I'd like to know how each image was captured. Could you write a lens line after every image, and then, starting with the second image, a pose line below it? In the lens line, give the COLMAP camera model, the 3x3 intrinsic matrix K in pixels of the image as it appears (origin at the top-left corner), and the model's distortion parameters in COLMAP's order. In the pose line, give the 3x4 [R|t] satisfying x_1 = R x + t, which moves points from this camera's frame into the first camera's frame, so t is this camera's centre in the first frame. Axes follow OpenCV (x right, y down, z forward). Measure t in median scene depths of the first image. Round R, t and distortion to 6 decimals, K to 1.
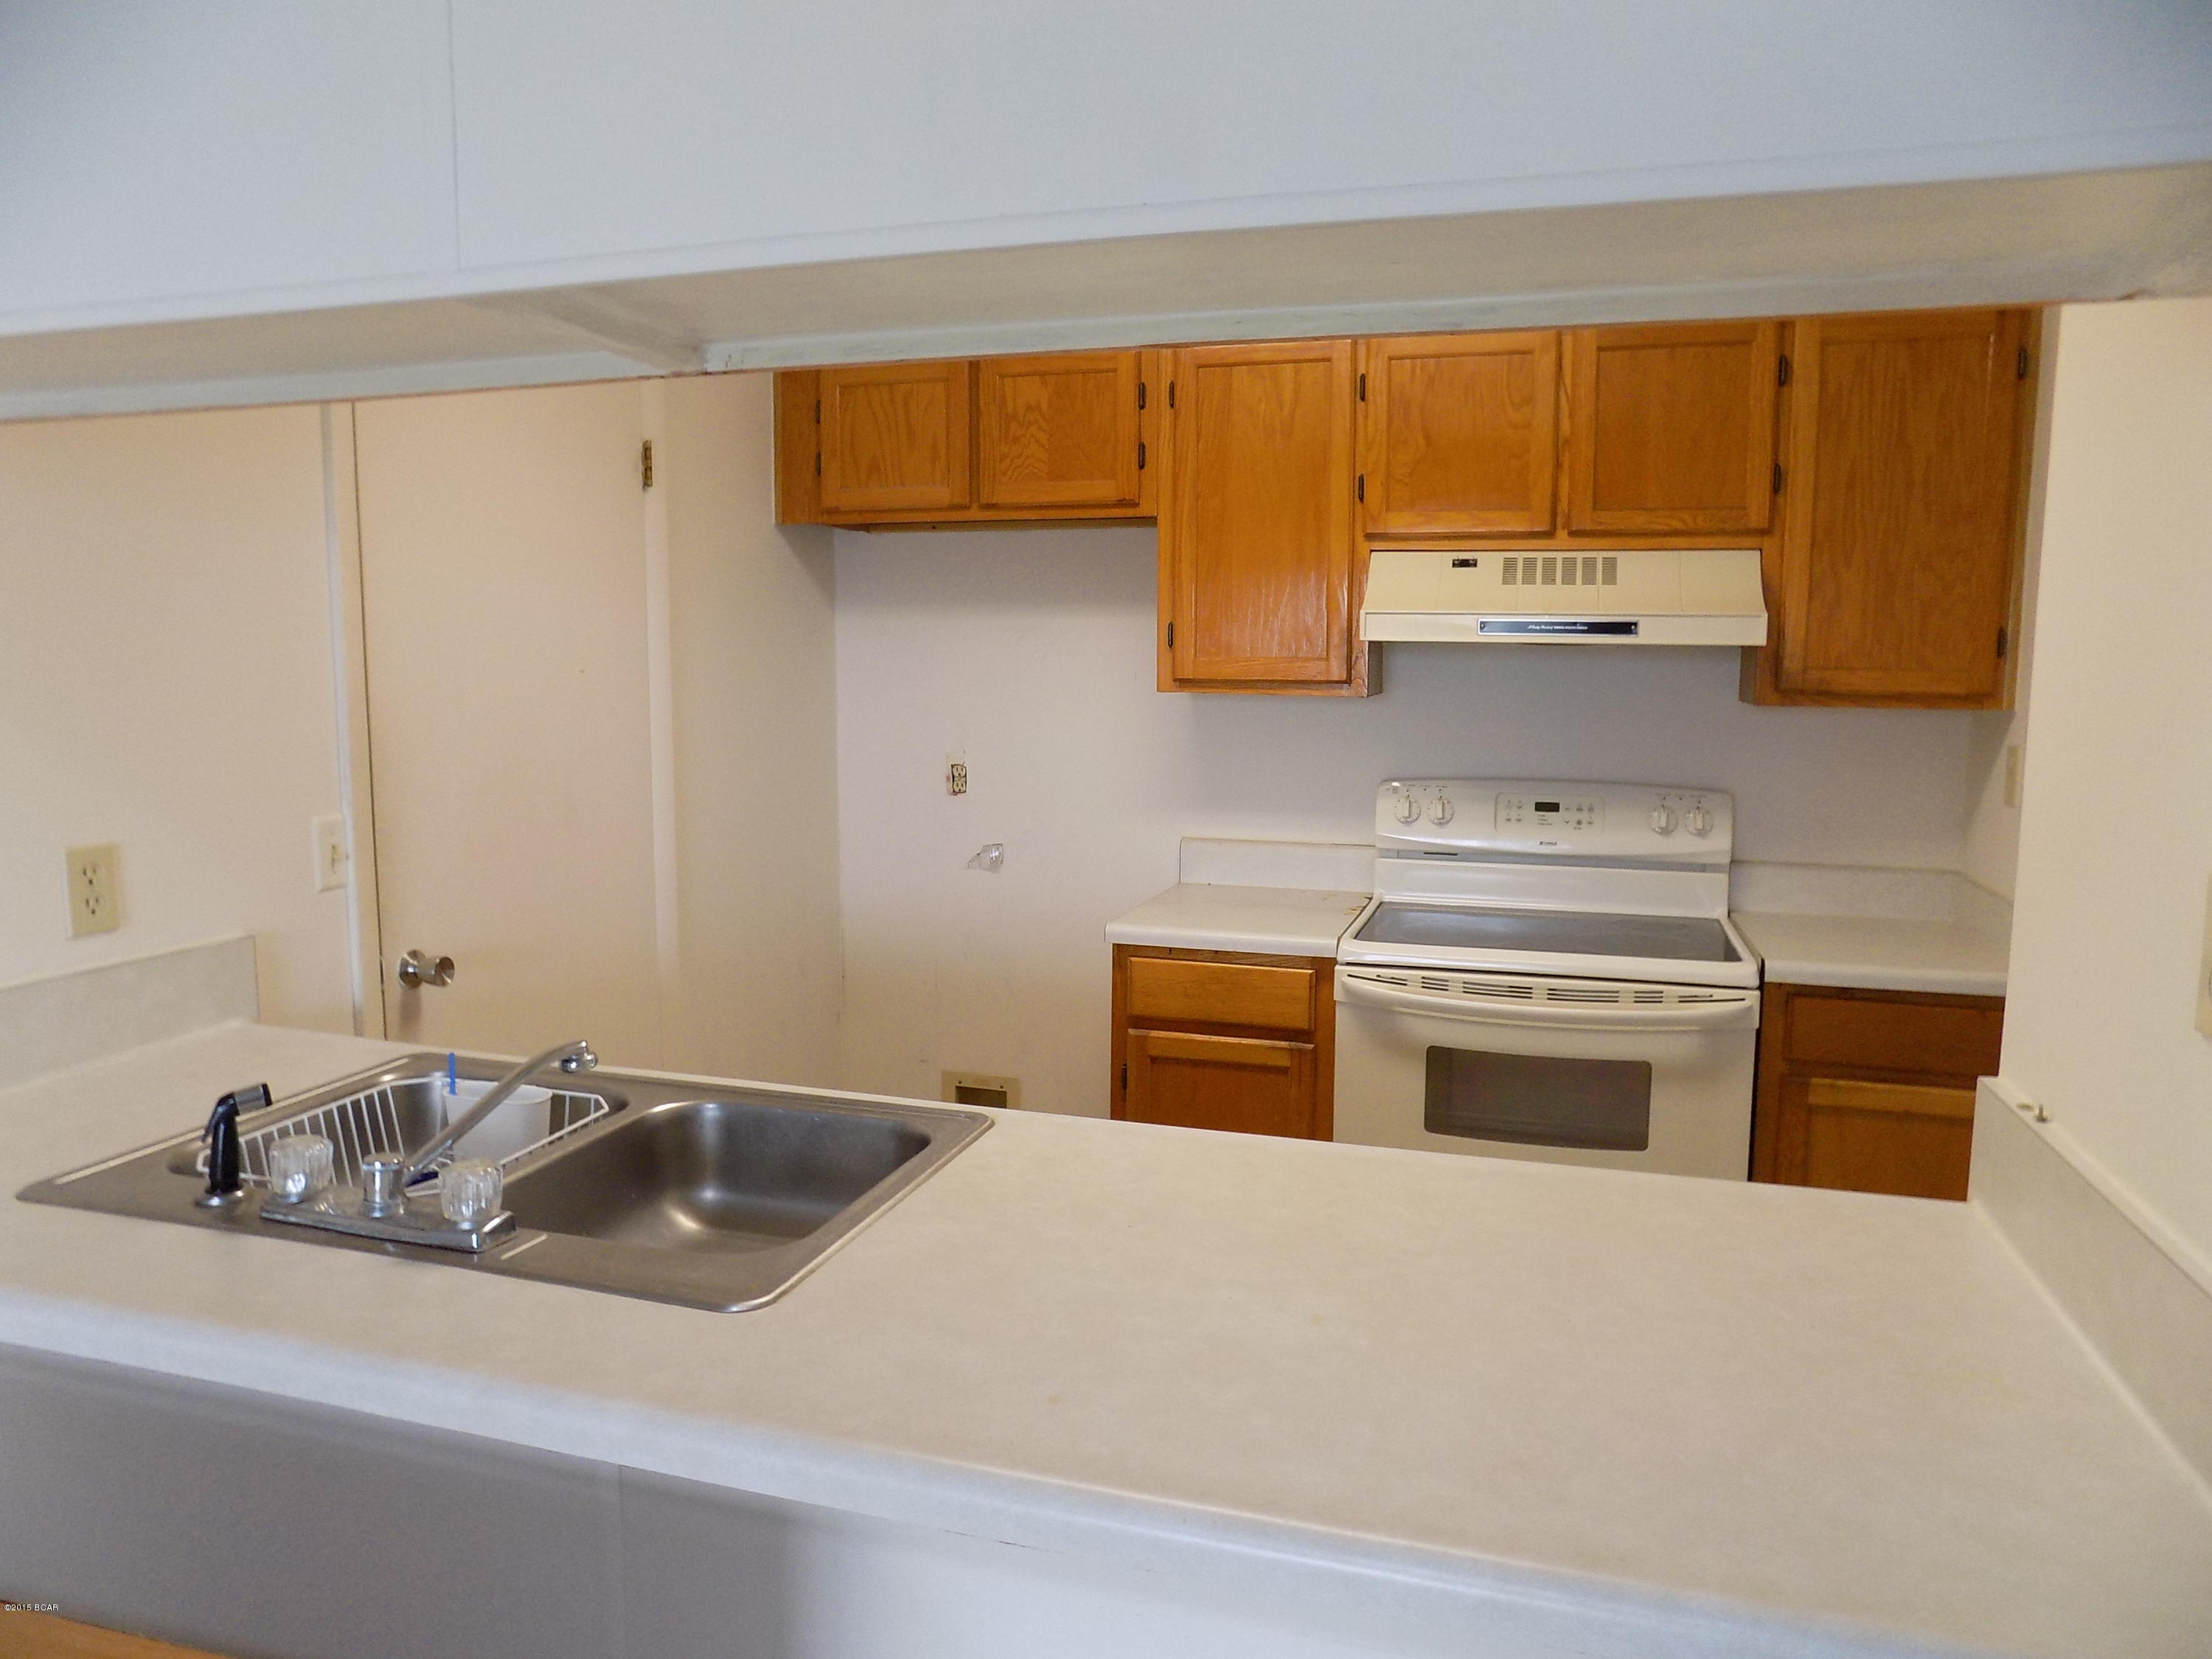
lens RADIAL K [[1493.7, 0, 1106.0], [0, 1493.7, 829.5], [0, 0, 1]] dist [-0.085971, 0.088644]
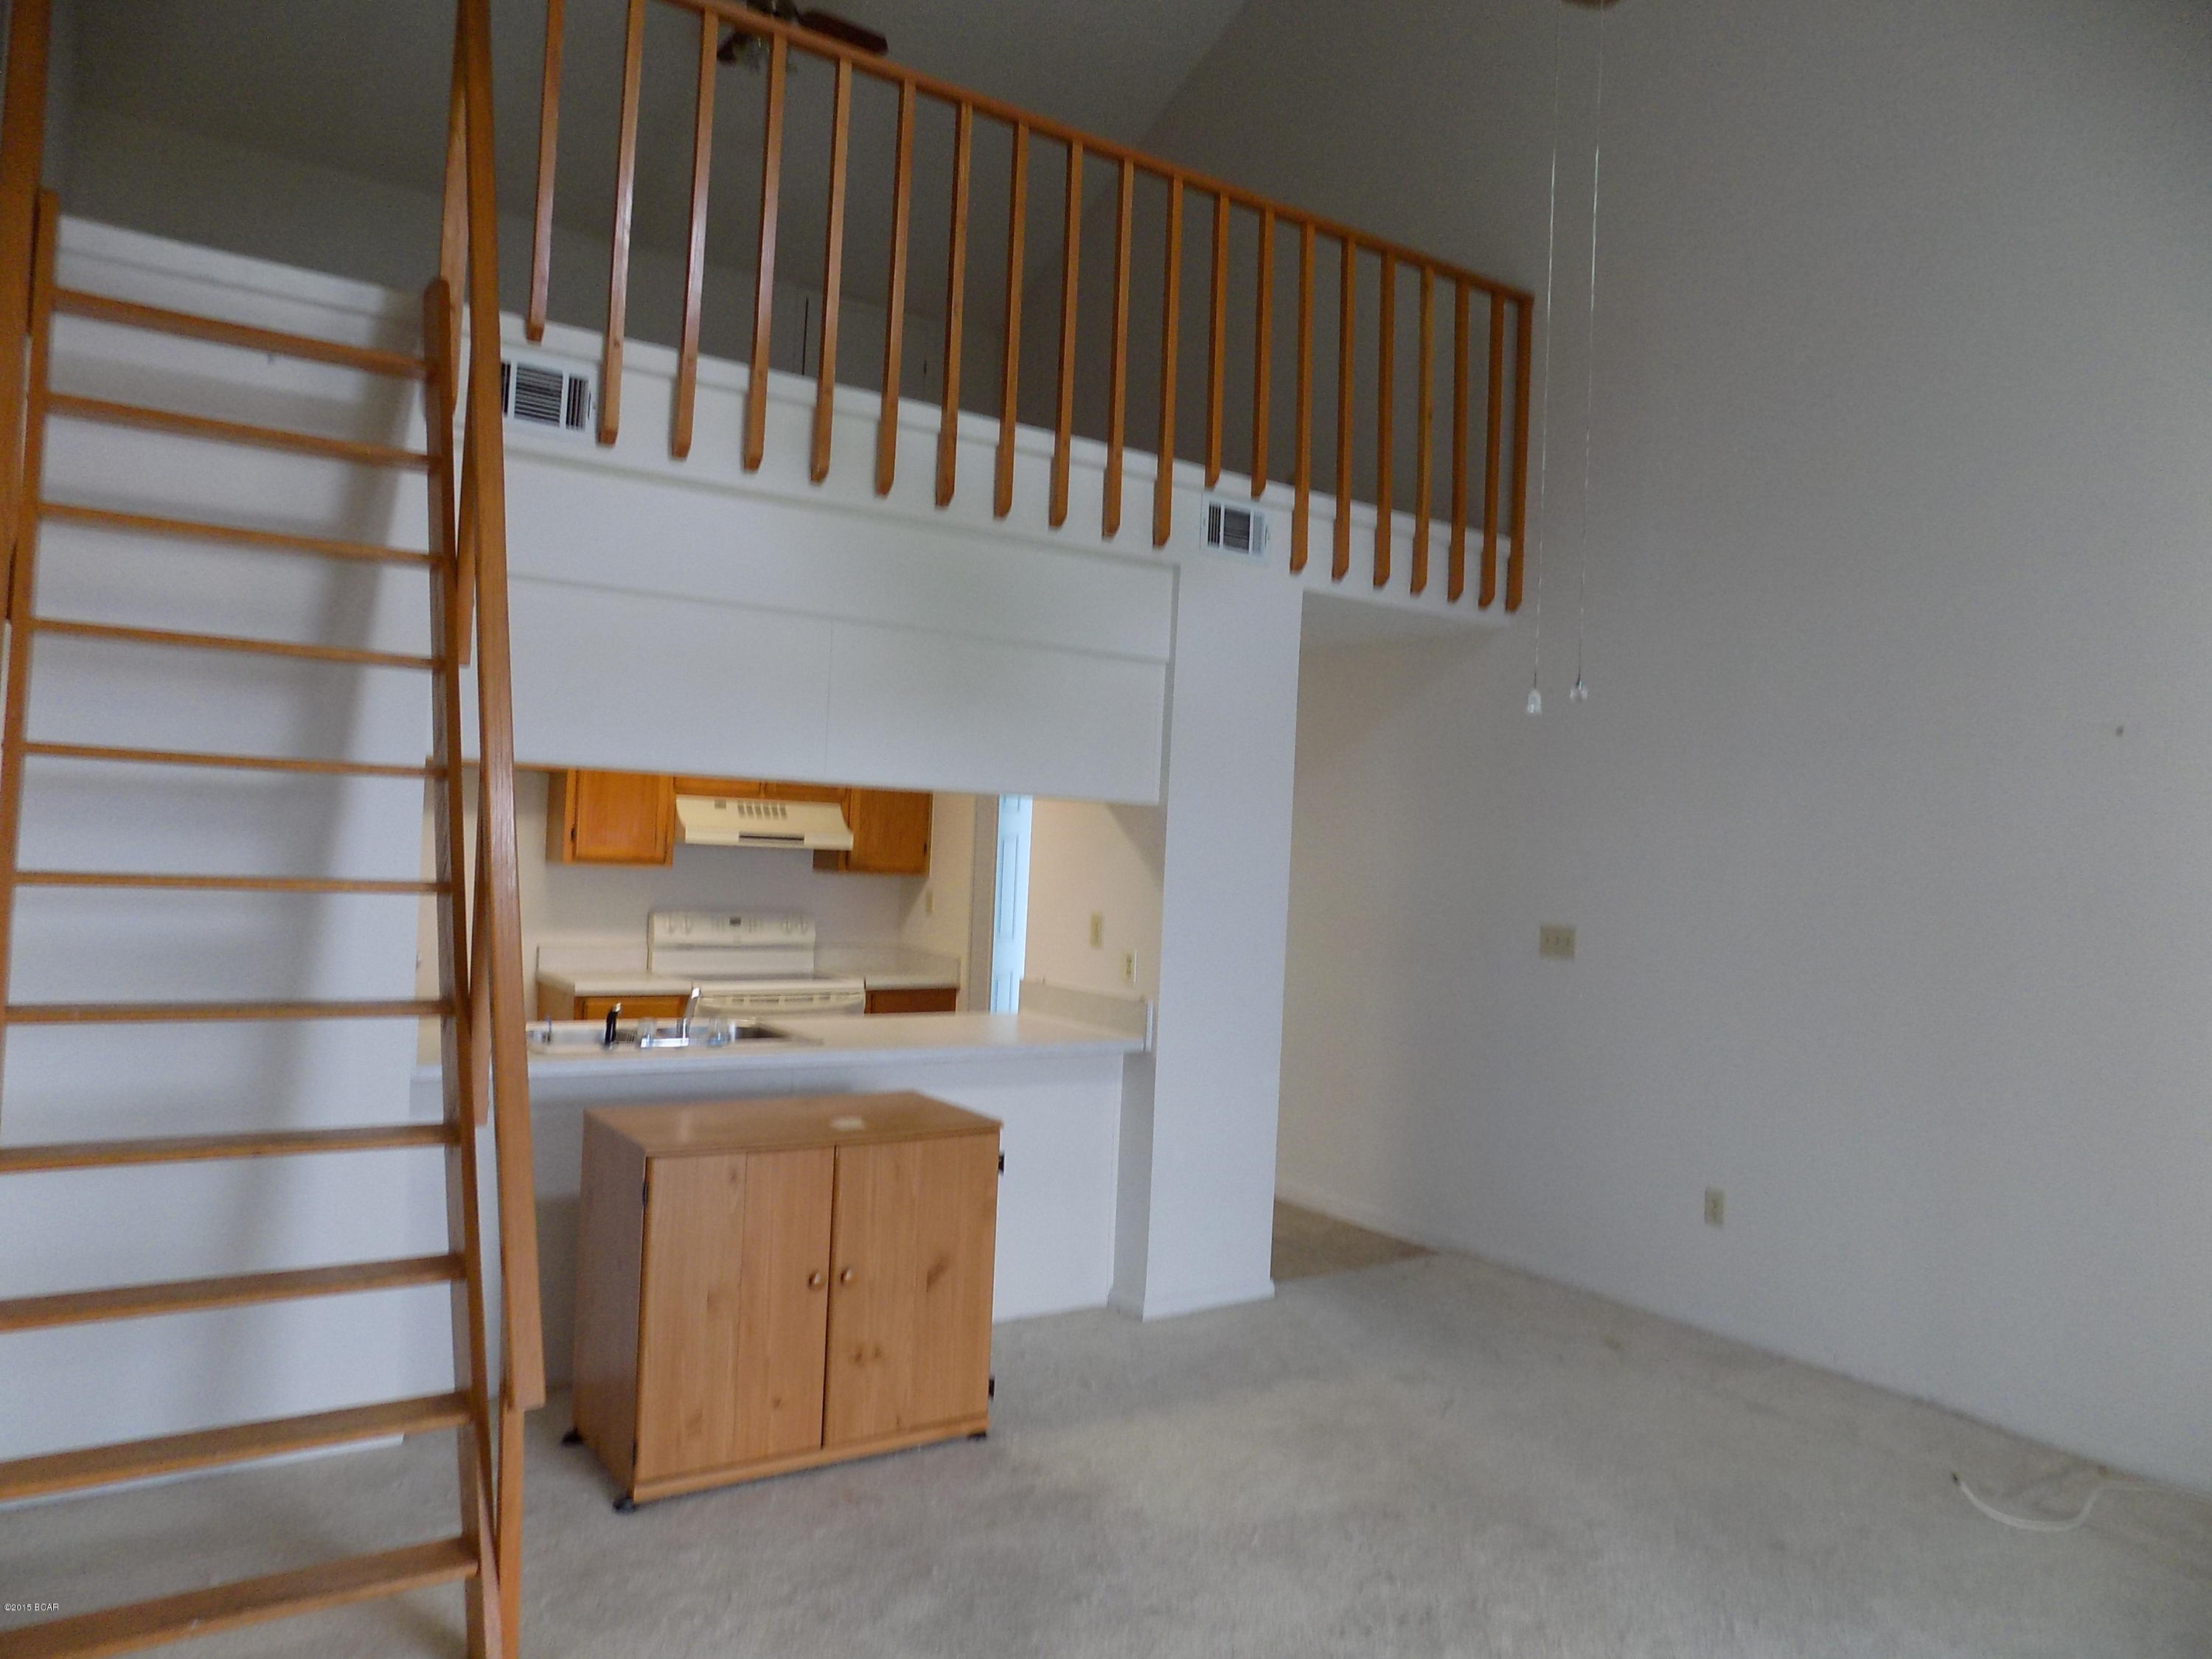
lens RADIAL K [[1493.7, 0, 1106.0], [0, 1493.7, 829.5], [0, 0, 1]] dist [-0.085971, 0.088644]
pose [[0.629543, 0.033746, 0.776232, -1.057324], [0.049944, 0.995232, -0.083773, 0.059908], [-0.775359, 0.091507, 0.624856, -0.746591]]
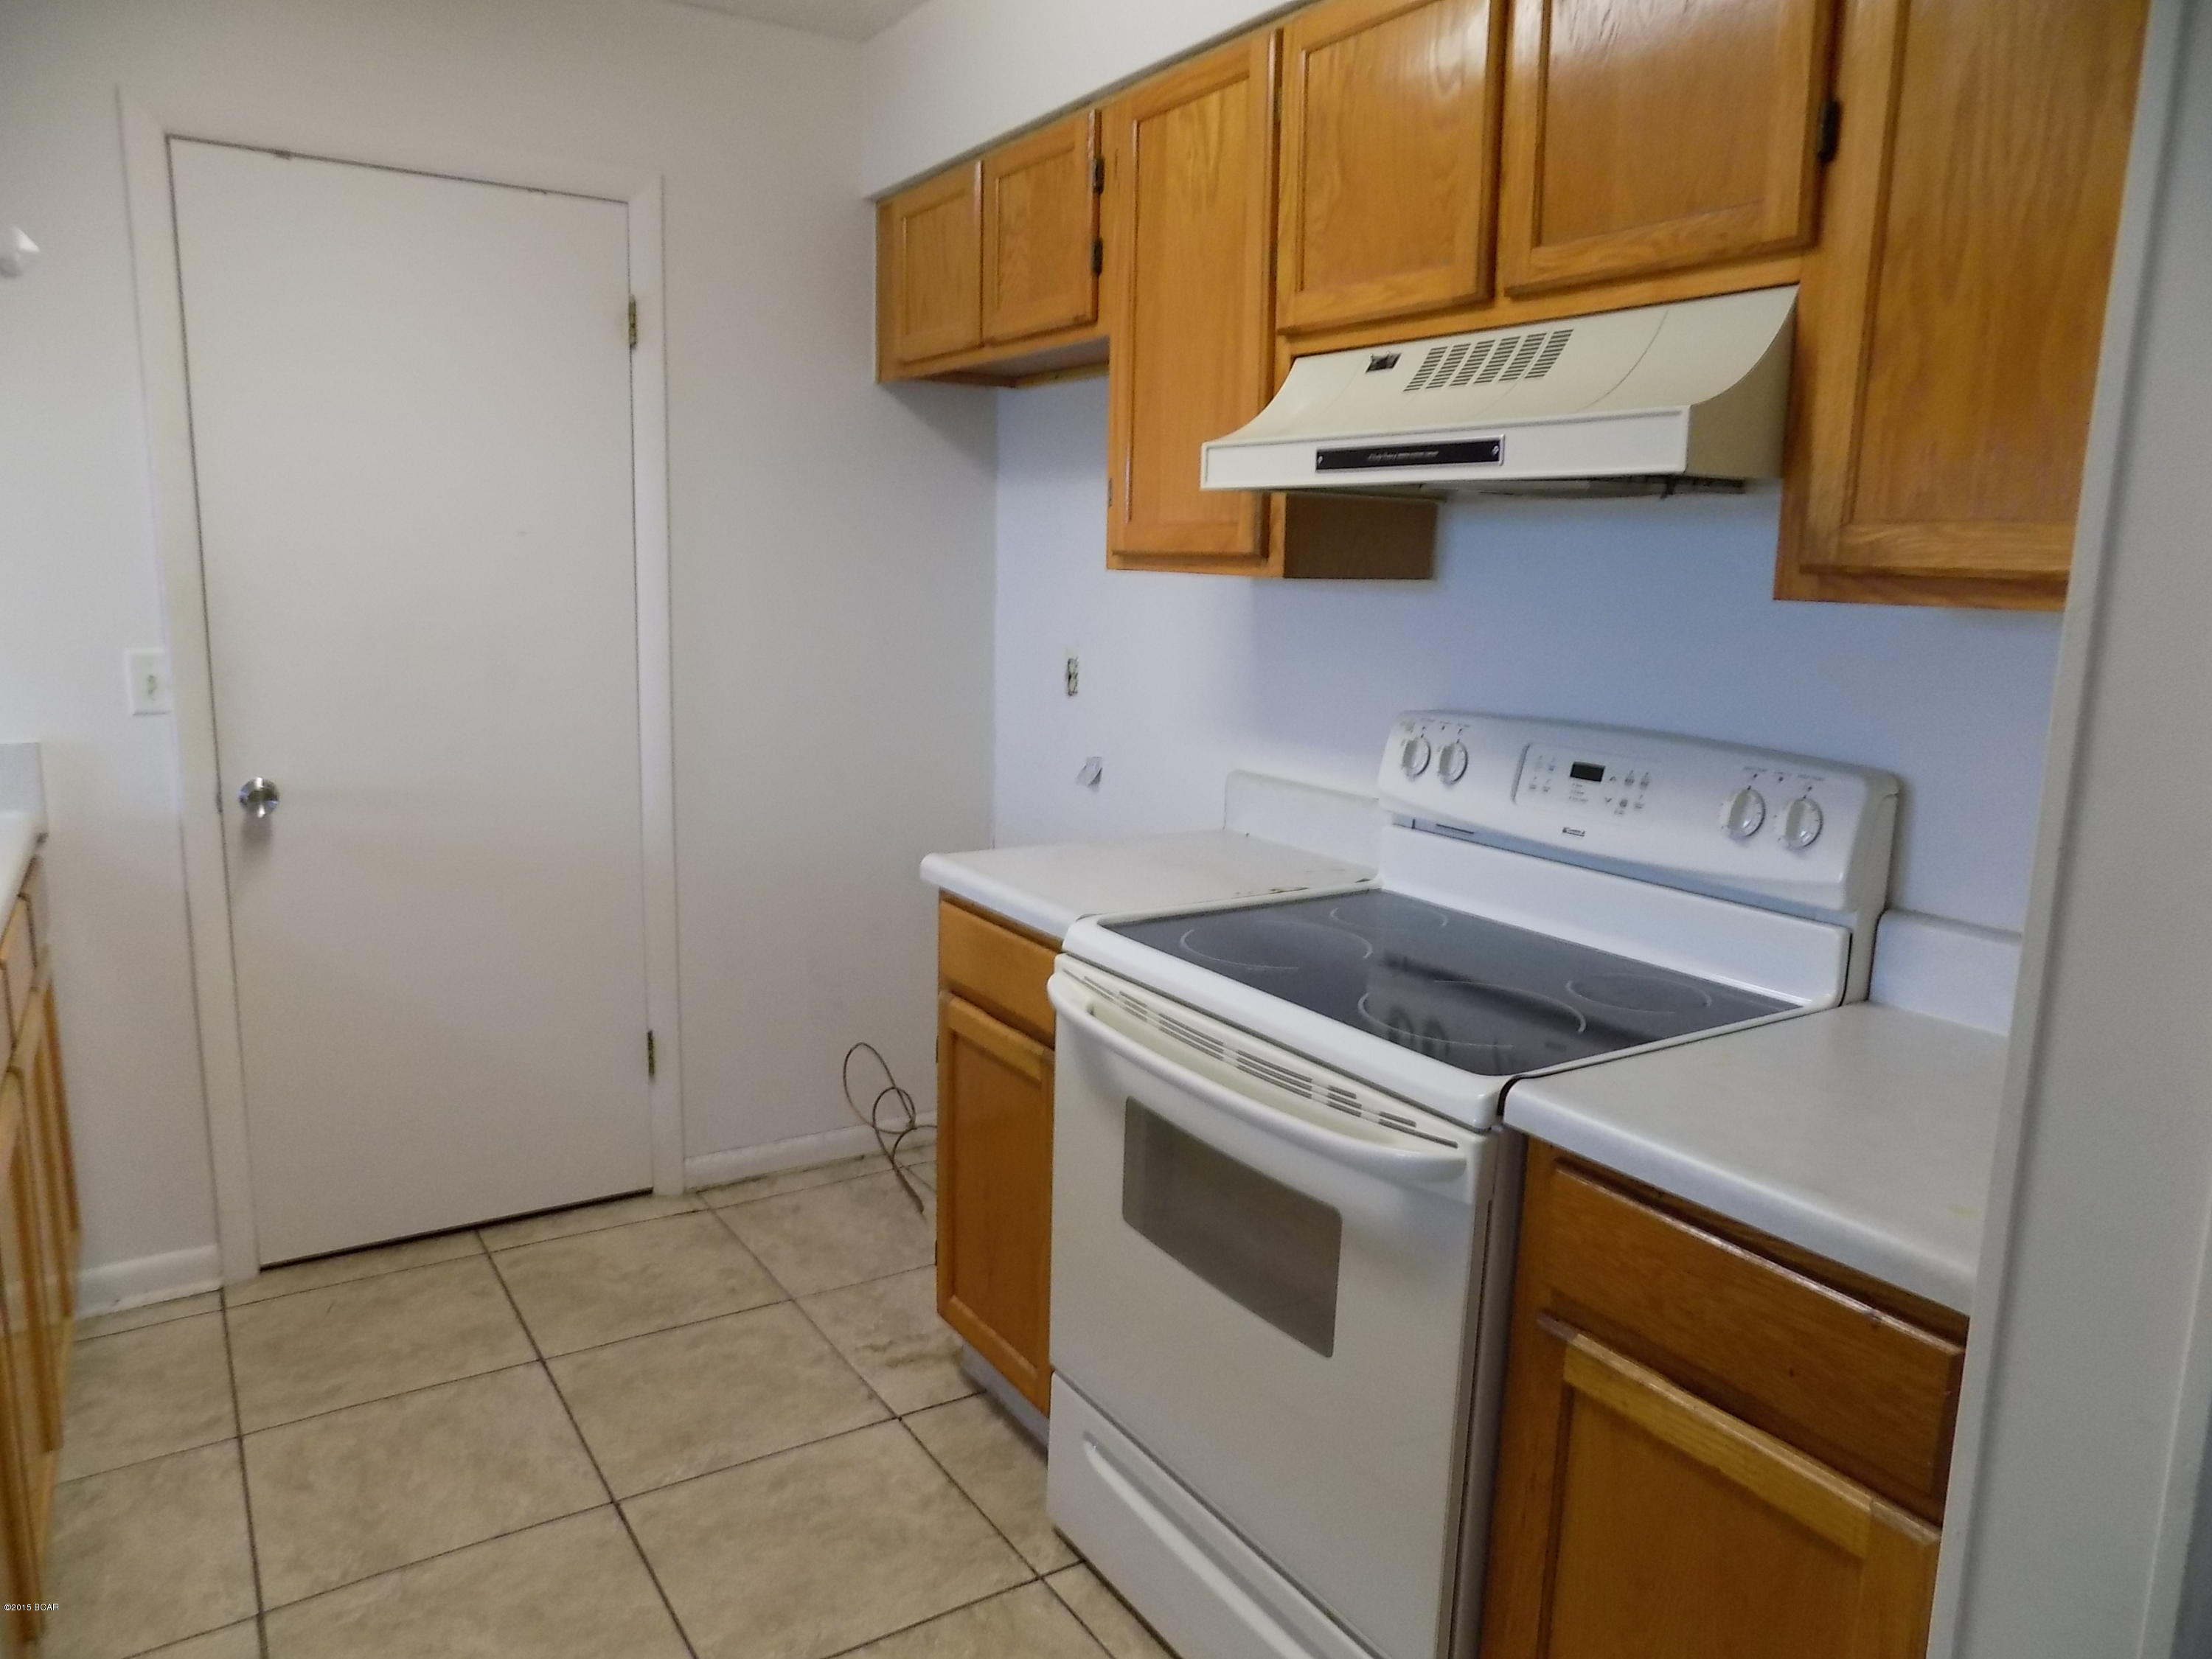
lens RADIAL K [[1493.7, 0, 1106.0], [0, 1493.7, 829.5], [0, 0, 1]] dist [-0.085971, 0.088644]
pose [[0.761809, 0.125428, -0.635543, 0.576873], [-0.093730, 0.992095, 0.083444, -0.025974], [0.640985, -0.003999, 0.767543, 0.448874]]
